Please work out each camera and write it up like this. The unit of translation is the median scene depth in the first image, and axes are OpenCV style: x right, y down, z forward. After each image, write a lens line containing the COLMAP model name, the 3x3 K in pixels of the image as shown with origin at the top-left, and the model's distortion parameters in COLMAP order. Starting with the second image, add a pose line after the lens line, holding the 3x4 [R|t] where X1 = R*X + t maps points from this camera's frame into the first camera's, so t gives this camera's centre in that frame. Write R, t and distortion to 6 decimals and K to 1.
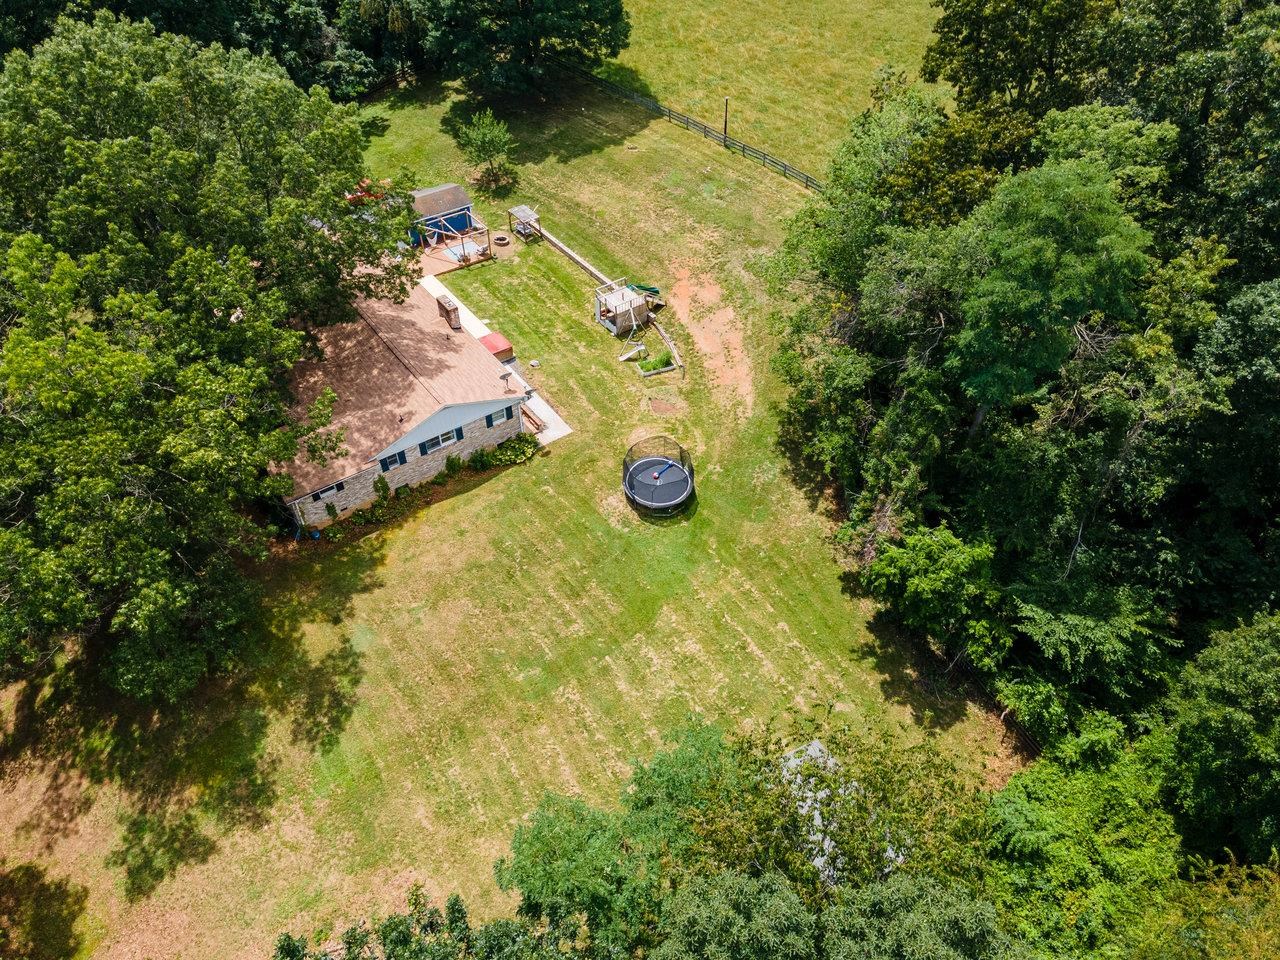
lens RADIAL K [[918.7, 0, 635.3], [0, 918.7, 476.4], [0, 0, 1]] dist [0.039572, -0.000359]
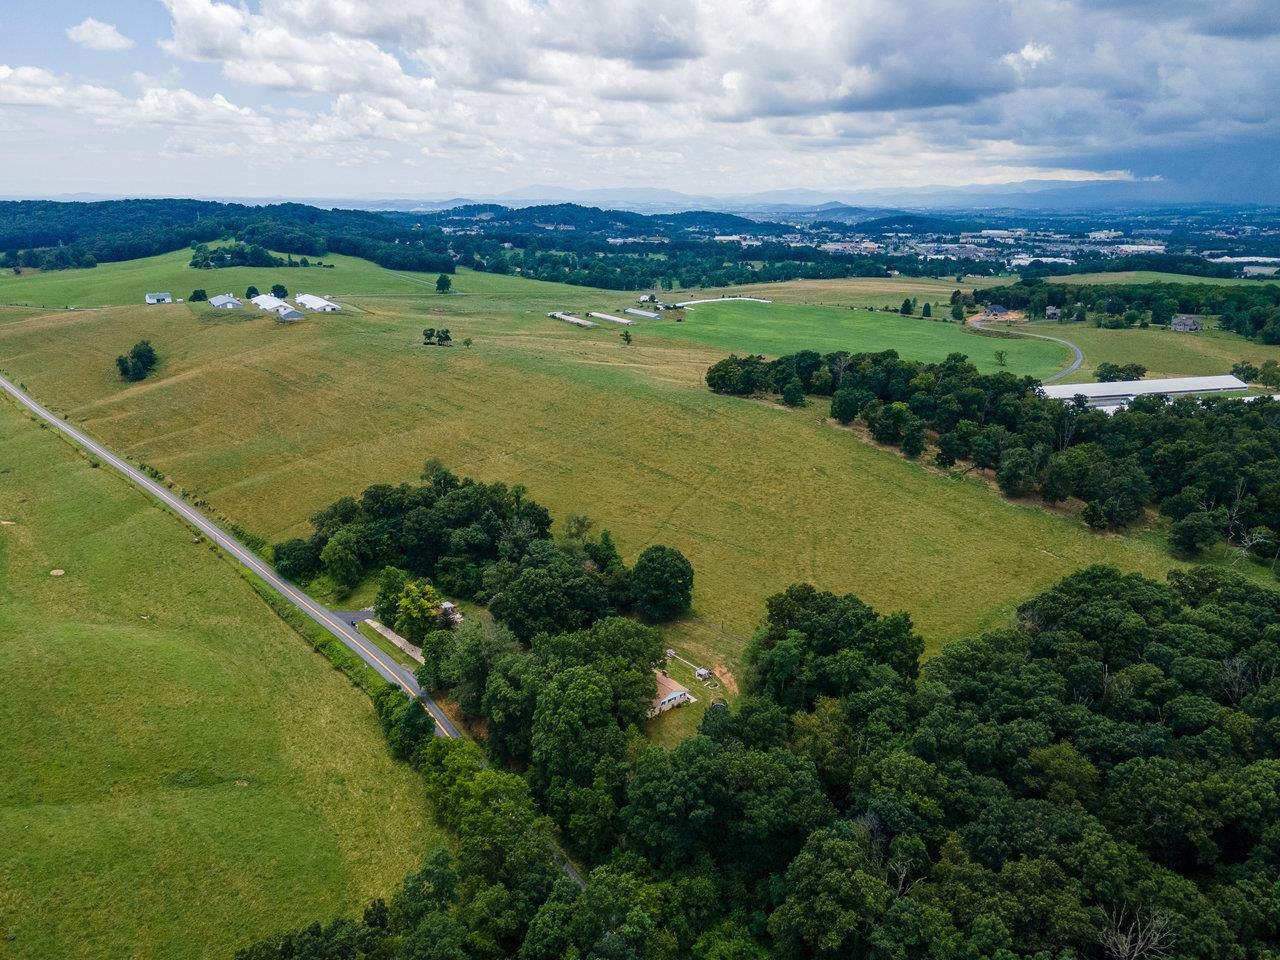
lens RADIAL K [[918.7, 0, 648.6], [0, 918.7, 489.5], [0, 0, 1]] dist [0.039572, -0.000359]
pose [[0.997155, -0.013963, 0.074073, -0.631586], [0.045533, 0.894719, -0.444302, 1.020864], [-0.060071, 0.446411, 0.892809, -3.423340]]
